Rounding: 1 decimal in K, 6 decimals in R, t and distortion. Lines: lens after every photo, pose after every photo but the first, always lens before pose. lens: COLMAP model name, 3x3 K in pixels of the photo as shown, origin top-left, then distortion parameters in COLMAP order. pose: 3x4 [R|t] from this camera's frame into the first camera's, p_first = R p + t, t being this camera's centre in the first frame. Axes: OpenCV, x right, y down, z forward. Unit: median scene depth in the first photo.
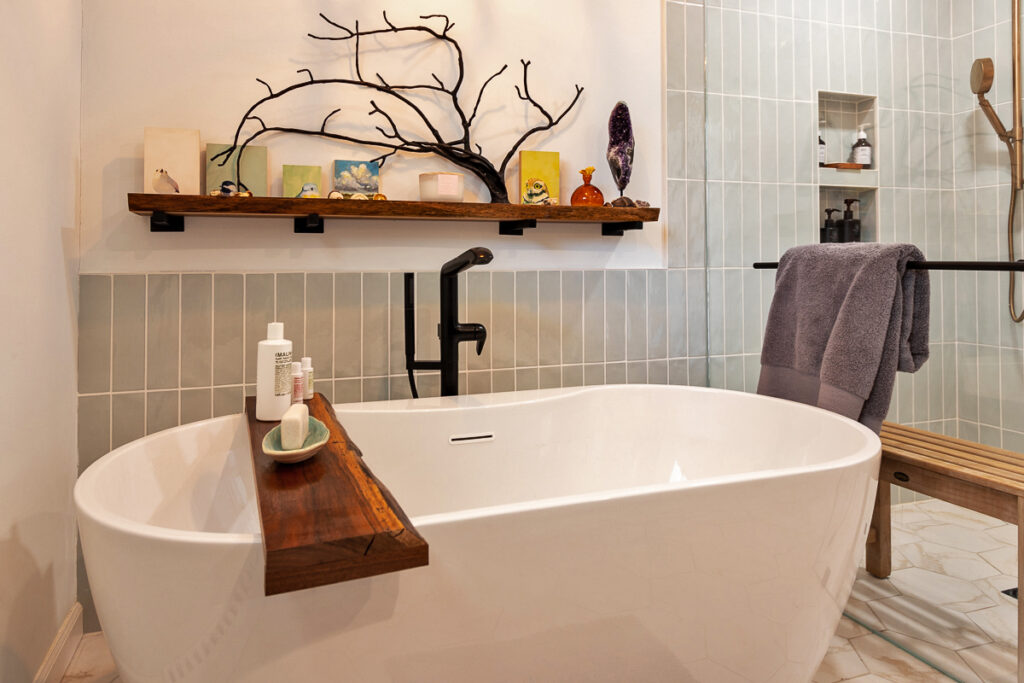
lens RADIAL K [[632.6, 0, 457.3], [0, 632.6, 256.5], [0, 0, 1]] dist [0.008132, -0.003086]
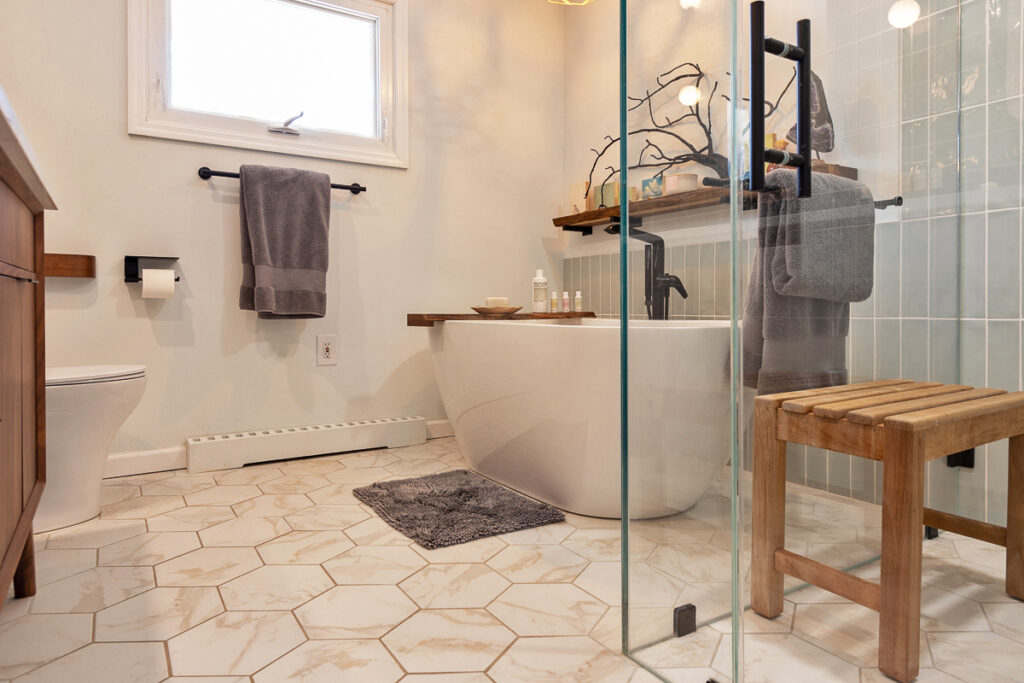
lens RADIAL K [[632.6, 0, 504.7], [0, 632.6, 317.3], [0, 0, 1]] dist [0.008132, -0.003086]
pose [[0.238598, 0.019354, -0.970926, 1.275468], [0.018266, 0.999535, 0.024413, 0.149563], [0.970947, -0.023560, 0.238134, 0.245864]]
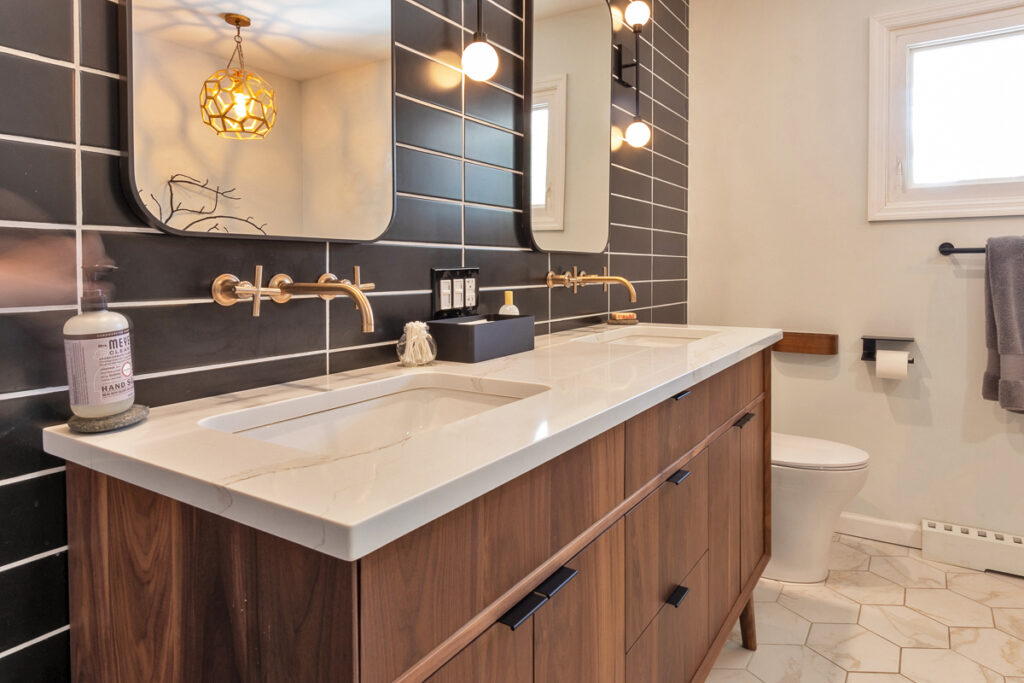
lens RADIAL K [[632.6, 0, 519.5], [0, 632.6, 280.6], [0, 0, 1]] dist [0.008132, -0.003086]
pose [[-0.777679, 0.021729, -0.628286, 1.293729], [0.022059, 0.999730, 0.007271, -0.101923], [0.628275, -0.008205, -0.777948, 0.413846]]
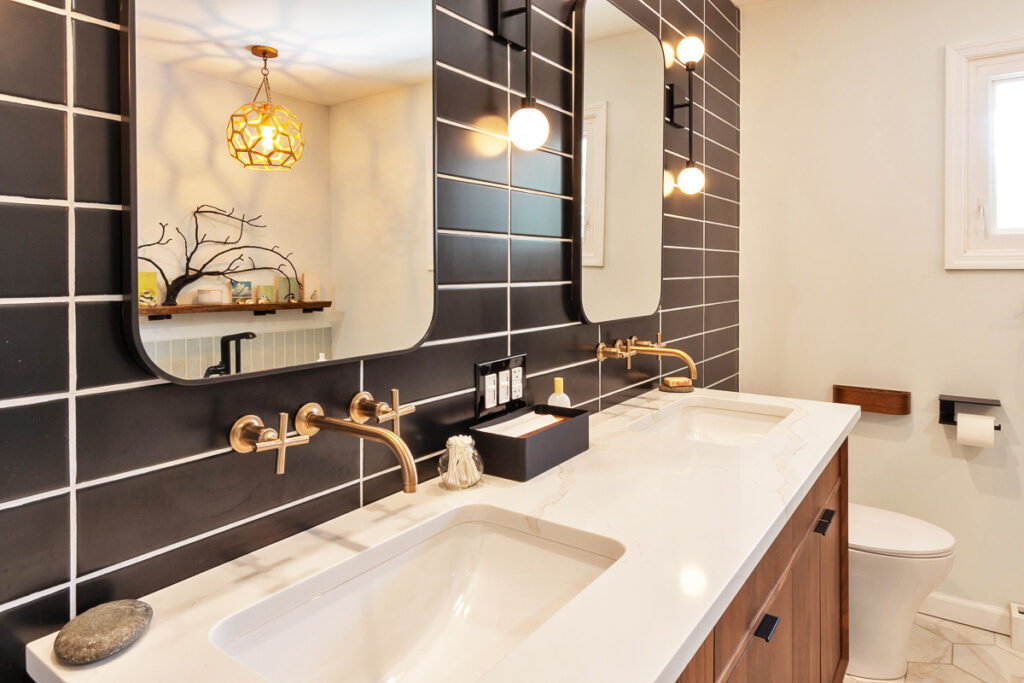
lens RADIAL K [[632.6, 0, 516.7], [0, 632.6, 274.5], [0, 0, 1]] dist [0.008132, -0.003086]
pose [[-0.803325, 0.019124, -0.595234, 1.262251], [0.023488, 0.999724, 0.000422, -0.213830], [0.595077, -0.013642, -0.803553, 0.323215]]
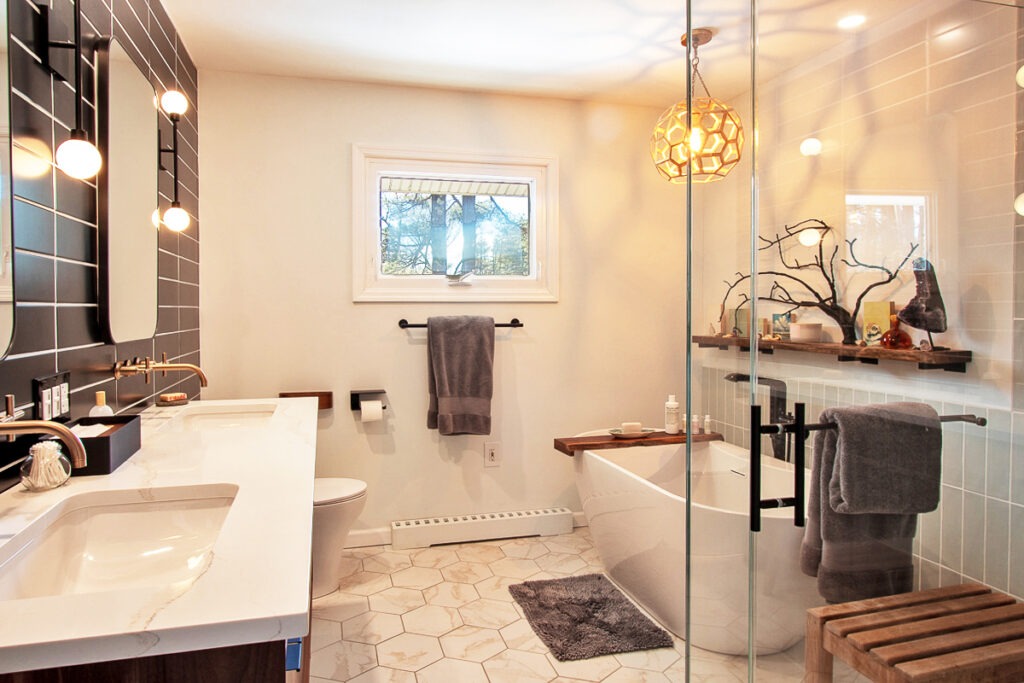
lens RADIAL K [[632.6, 0, 478.7], [0, 632.6, 327.1], [0, 0, 1]] dist [0.008132, -0.003086]
pose [[-0.069305, 0.037767, -0.996880, 1.577941], [0.021476, 0.999108, 0.036359, -0.190551], [0.997364, -0.018890, -0.070054, 0.292080]]
